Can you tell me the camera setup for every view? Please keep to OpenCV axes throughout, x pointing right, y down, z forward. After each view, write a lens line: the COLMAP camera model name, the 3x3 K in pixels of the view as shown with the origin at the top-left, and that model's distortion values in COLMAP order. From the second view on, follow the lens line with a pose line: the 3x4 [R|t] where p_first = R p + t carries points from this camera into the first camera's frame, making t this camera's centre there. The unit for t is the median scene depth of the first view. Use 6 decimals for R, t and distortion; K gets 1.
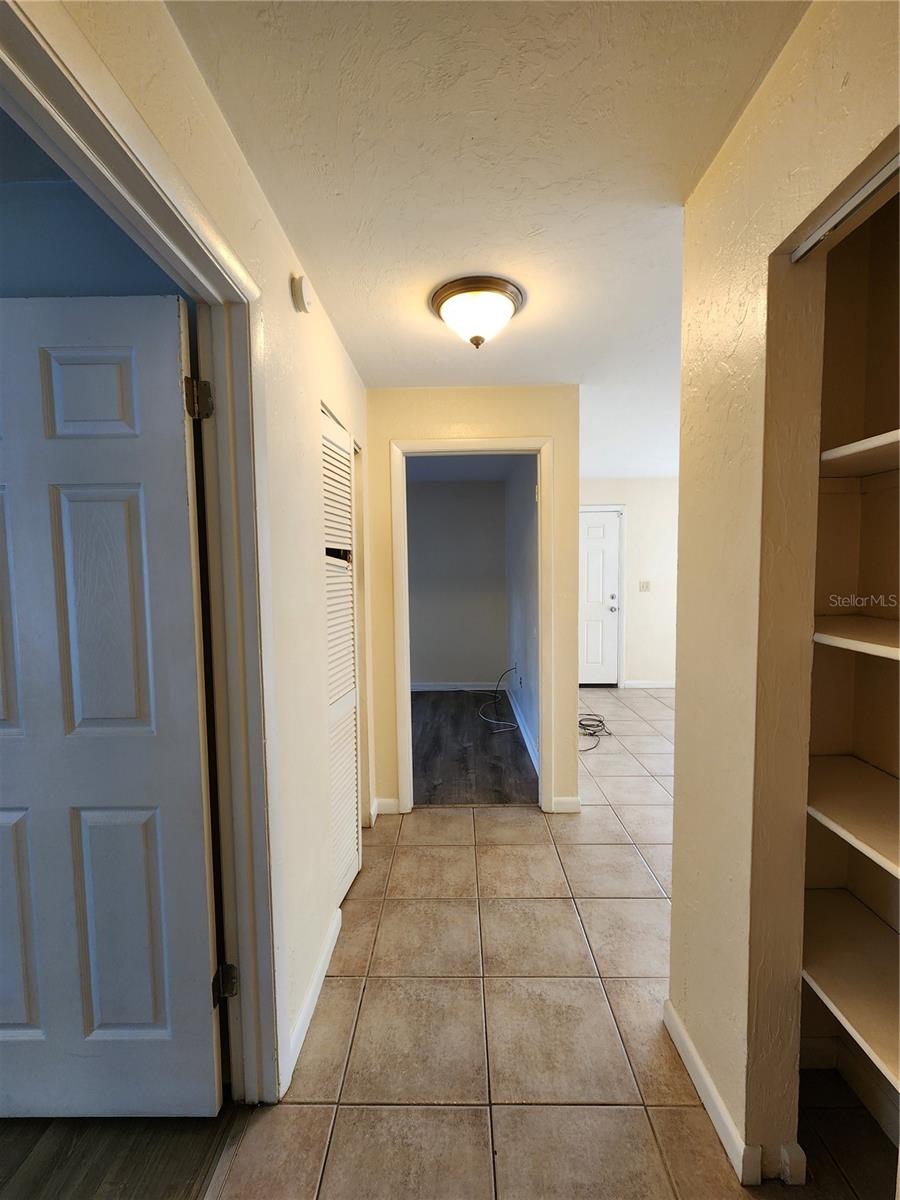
lens RADIAL K [[494.6, 0, 447.8], [0, 494.6, 595.2], [0, 0, 1]] dist [0.001743, -0.000139]
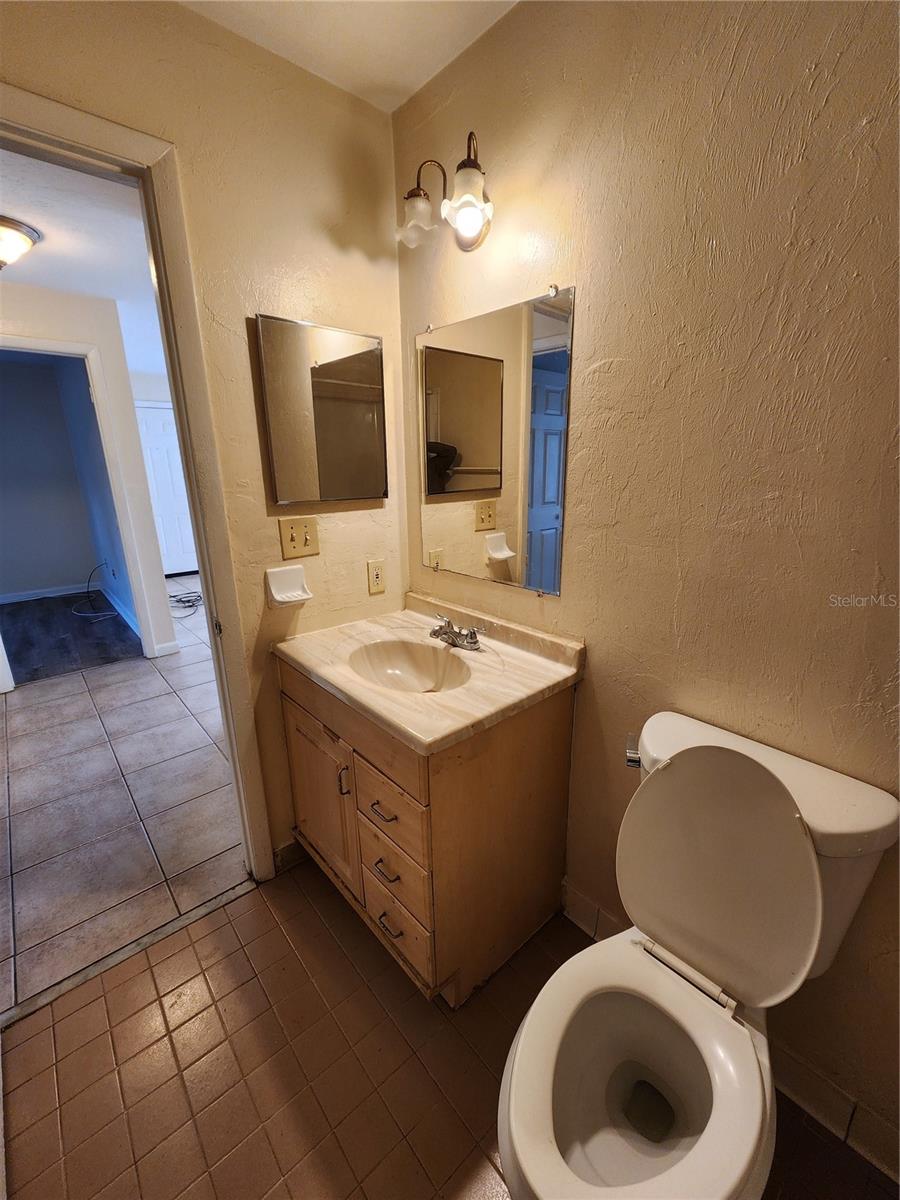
lens RADIAL K [[494.6, 0, 449.2], [0, 494.6, 601.2], [0, 0, 1]] dist [0.001743, -0.000139]
pose [[0.736406, -0.182726, 0.651397, -0.062350], [0.043682, 0.973668, 0.223745, 0.053077], [-0.675129, -0.136312, 0.724997, -0.644398]]
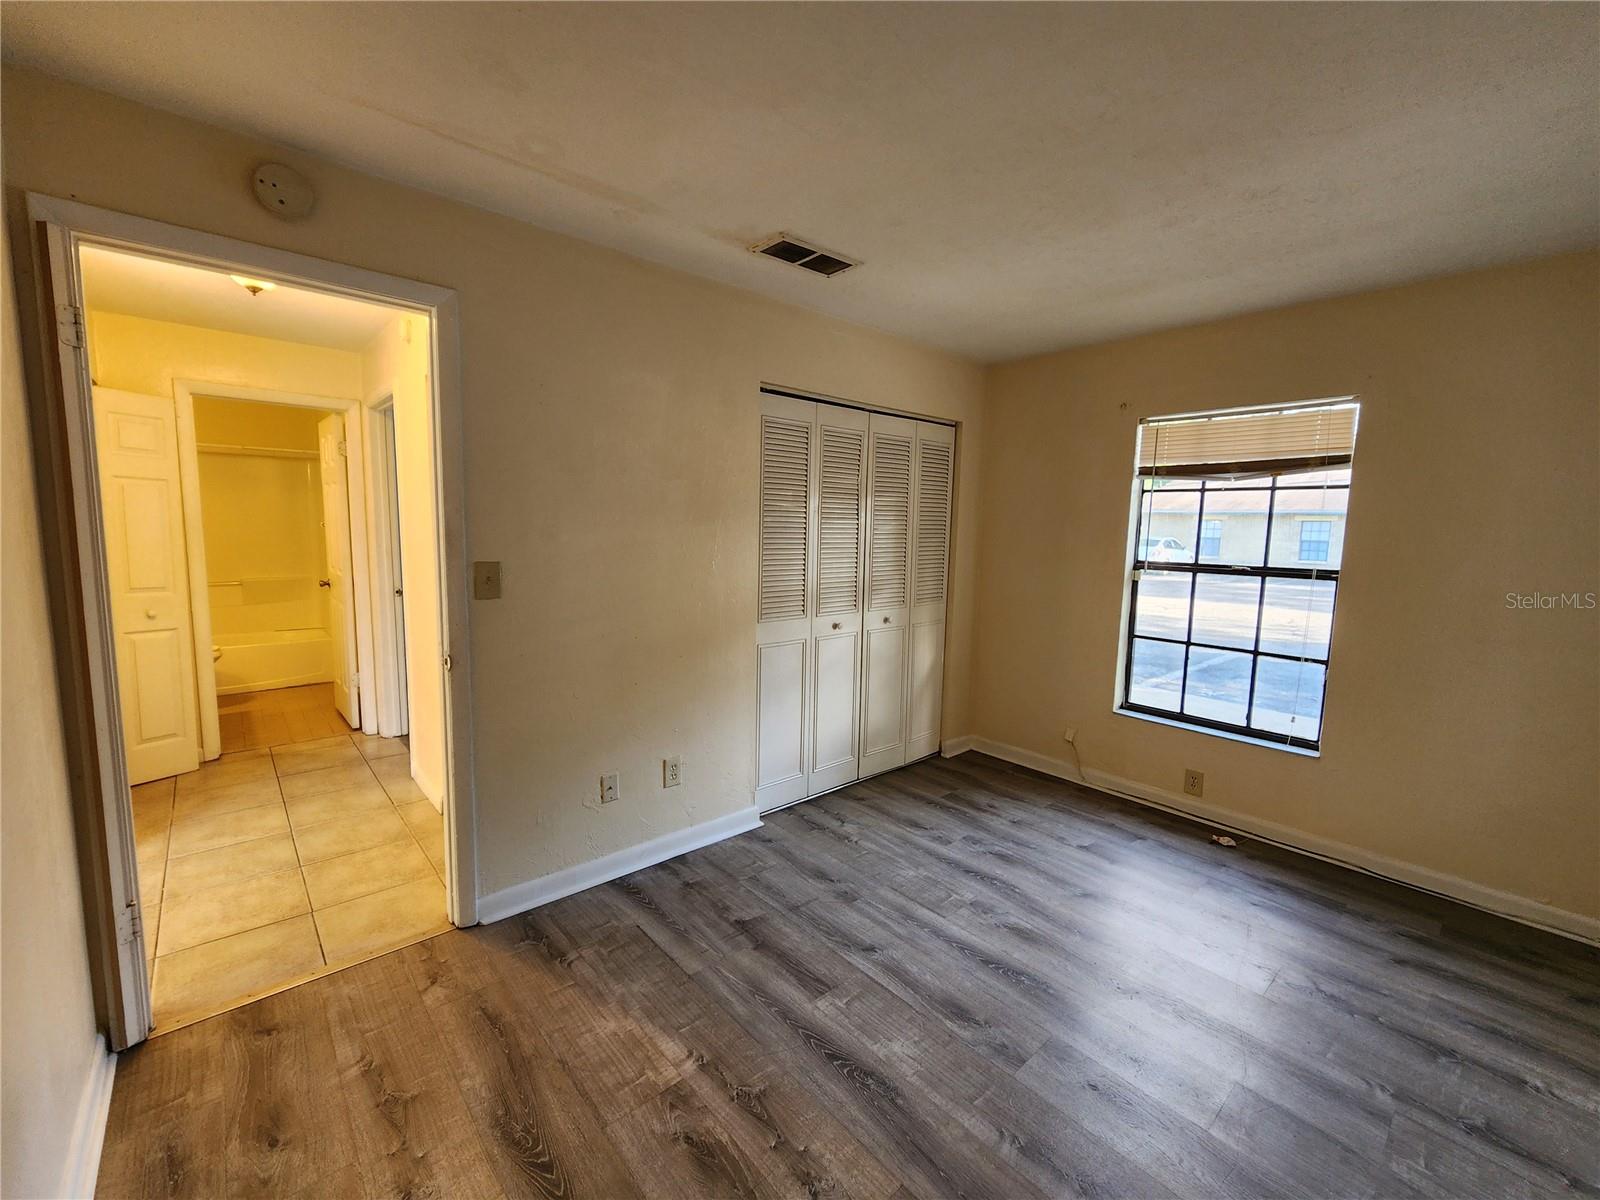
lens RADIAL K [[659.5, 0, 798.4], [0, 659.5, 601.3], [0, 0, 1]] dist [0.001743, -0.000139]
pose [[-0.734389, 0.073167, -0.674774, 0.190474], [-0.051412, 0.985320, 0.162794, -0.147519], [0.676779, 0.154246, -0.719846, 2.651181]]
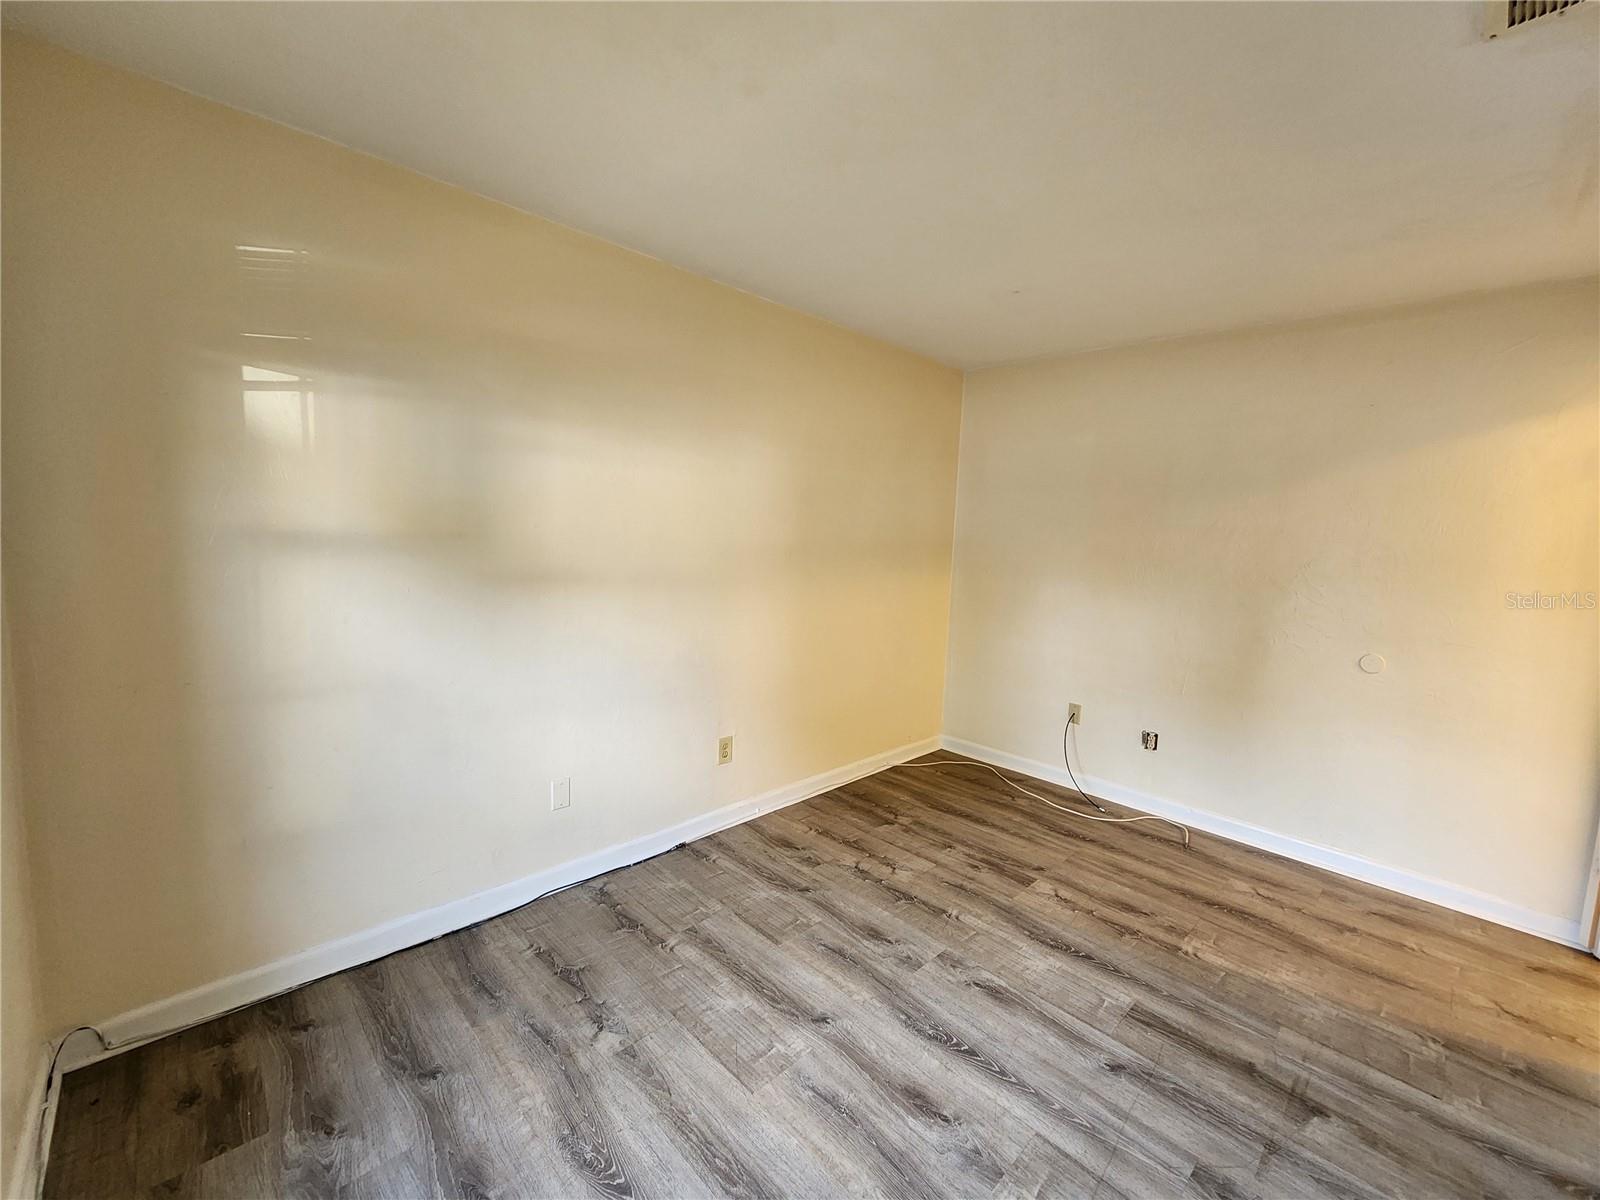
lens RADIAL K [[659.5, 0, 799.4], [0, 659.5, 597.7], [0, 0, 1]] dist [0.001743, -0.000139]
pose [[0.700399, -0.041695, 0.712532, -1.525441], [-0.008030, 0.997769, 0.066279, -0.080575], [-0.713706, -0.052143, 0.698502, 1.730507]]
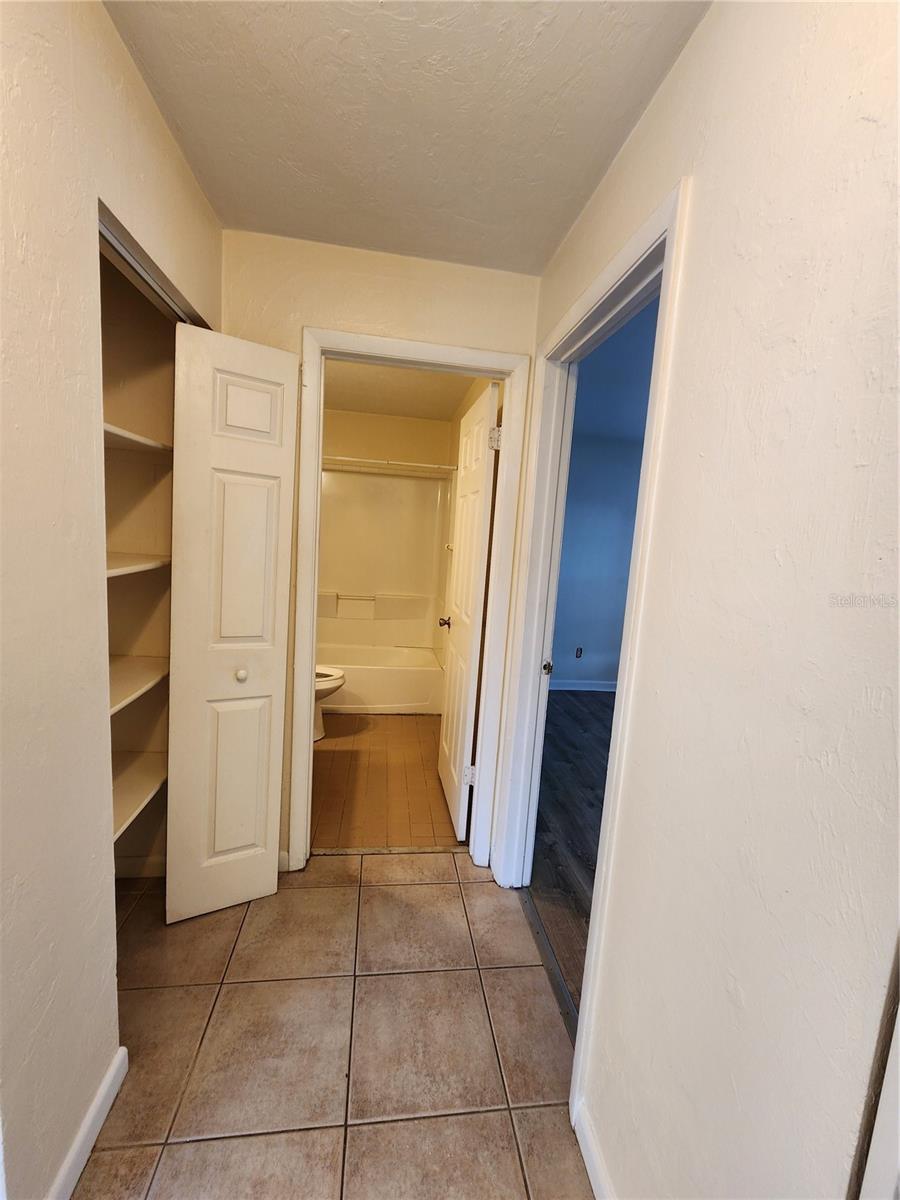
lens RADIAL K [[494.6, 0, 452.6], [0, 494.6, 589.4], [0, 0, 1]] dist [0.001743, -0.000139]
pose [[-0.985280, -0.036586, -0.166986, 0.053502], [-0.065380, 0.983213, 0.170344, -0.070087], [0.157951, 0.178754, -0.971133, 1.151331]]
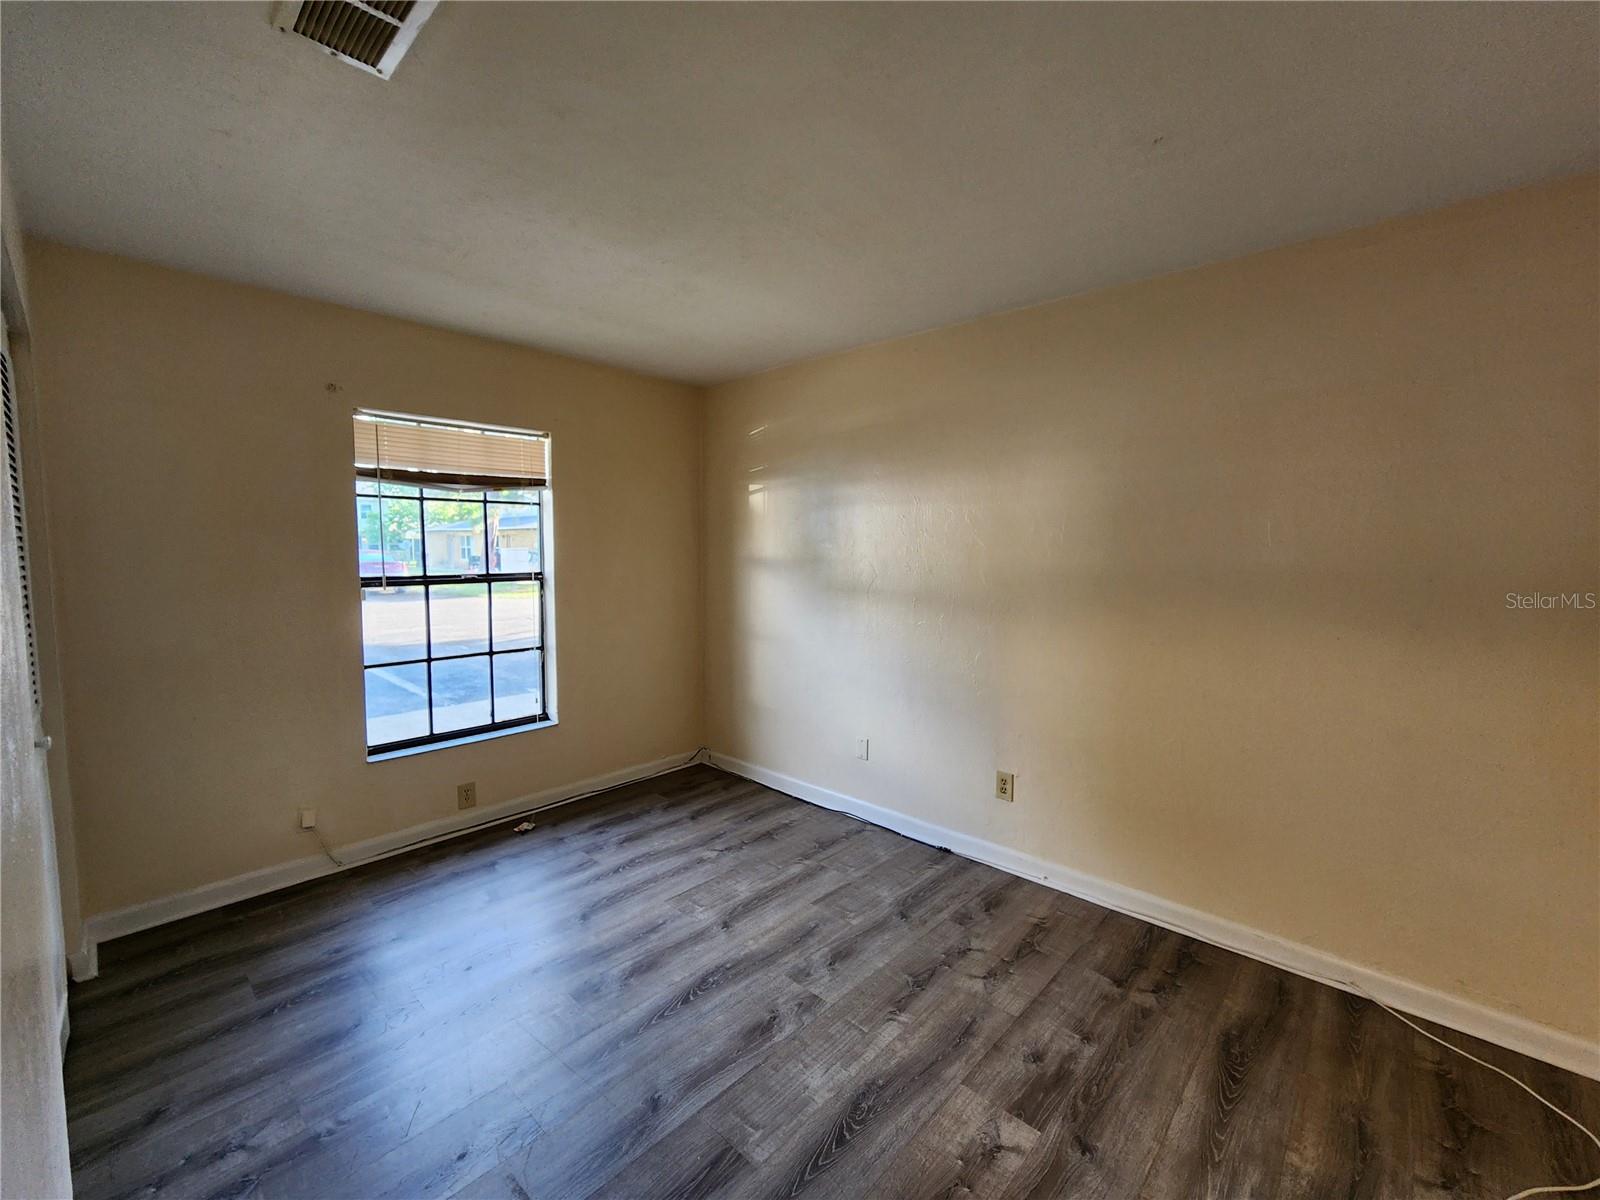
lens RADIAL K [[659.5, 0, 799.5], [0, 659.5, 603.6], [0, 0, 1]] dist [0.001743, -0.000139]
pose [[0.749806, 0.072344, -0.657690, 0.039145], [-0.049535, 0.997353, 0.053233, -0.083701], [0.659800, -0.007336, 0.751405, 1.506177]]
